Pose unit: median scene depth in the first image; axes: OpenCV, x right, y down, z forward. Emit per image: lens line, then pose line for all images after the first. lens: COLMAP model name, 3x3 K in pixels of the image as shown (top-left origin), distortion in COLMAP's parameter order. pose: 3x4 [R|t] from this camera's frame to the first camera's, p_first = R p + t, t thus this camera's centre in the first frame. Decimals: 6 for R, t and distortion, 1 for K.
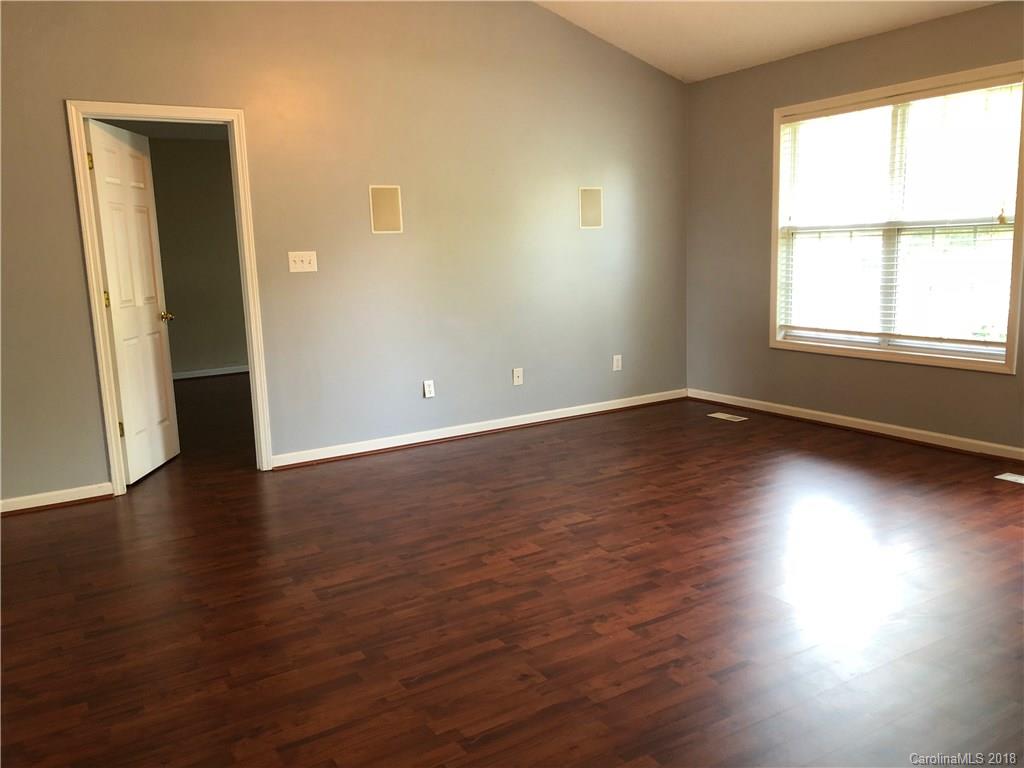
lens RADIAL K [[825.9, 0, 498.4], [0, 825.9, 383.7], [0, 0, 1]] dist [0.062504, -0.001270]
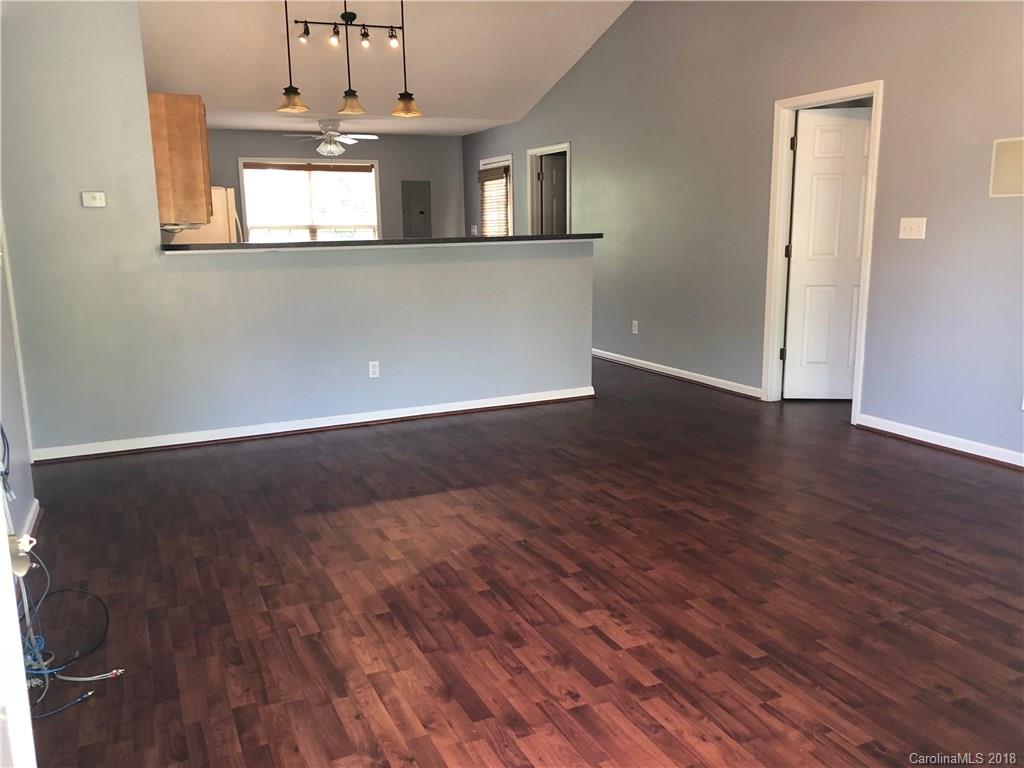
lens RADIAL K [[833.1, 0, 512.0], [0, 833.1, 384.0], [0, 0, 1]] dist [0.018982, -0.005212]
pose [[-0.096970, 0.229213, -0.968534, 0.940073], [-0.148187, 0.958949, 0.241781, -0.166342], [0.984194, 0.166970, -0.059023, 0.752563]]
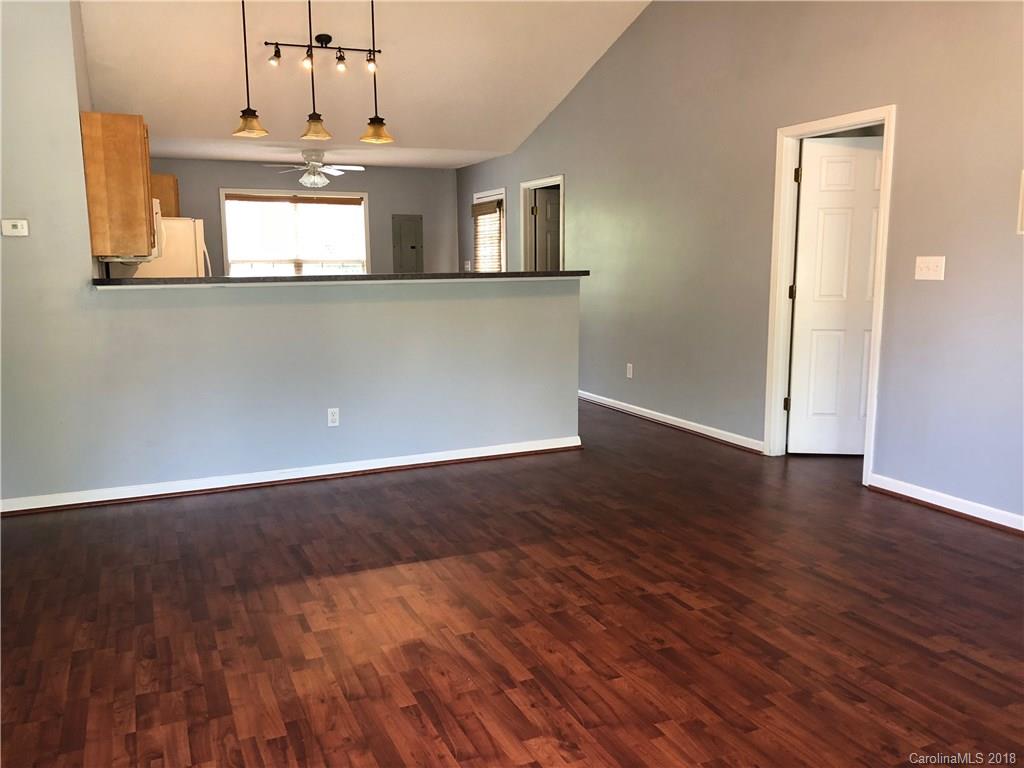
lens RADIAL K [[830.5, 0, 516.8], [0, 830.5, 387.8], [0, 0, 1]] dist [0.014850, -0.008225]
pose [[-0.108729, 0.191679, -0.975416, 0.805831], [-0.156458, 0.965704, 0.207210, -0.166230], [0.981682, 0.175142, -0.075011, 0.794923]]
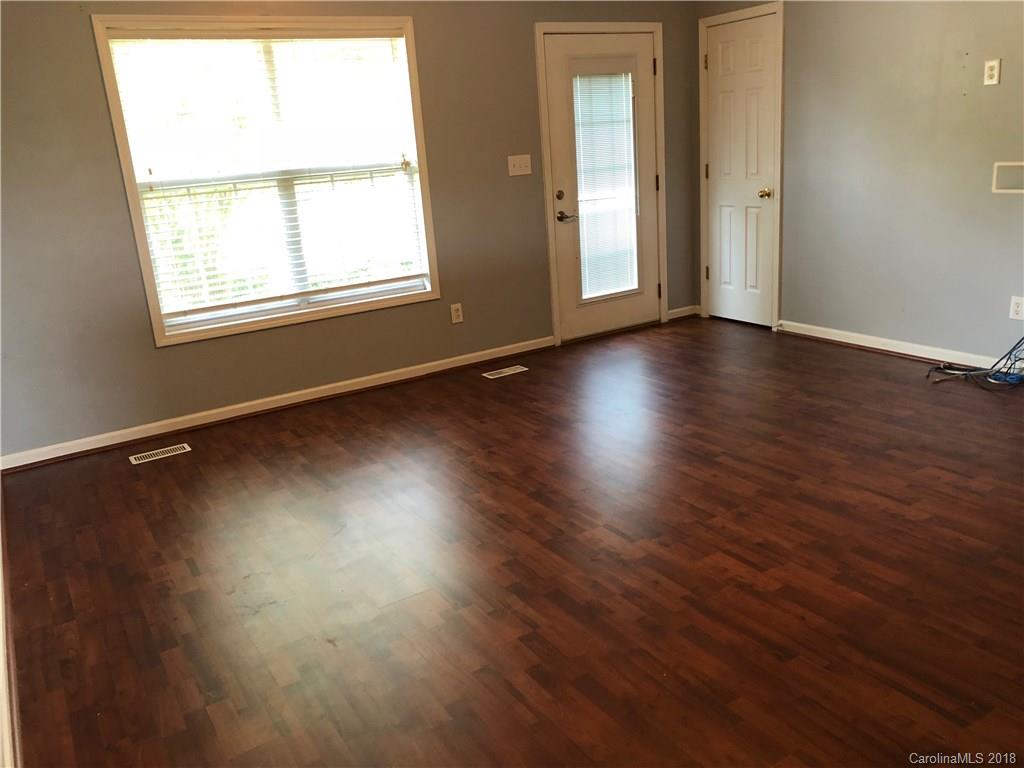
lens RADIAL K [[845.3, 0, 507.2], [0, 845.3, 376.2], [0, 0, 1]] dist [0.053919, -0.056668]
pose [[-0.008385, -0.235965, 0.971725, -0.589431], [0.242614, 0.942244, 0.230899, -0.167293], [-0.970087, 0.237690, 0.049348, 0.942640]]
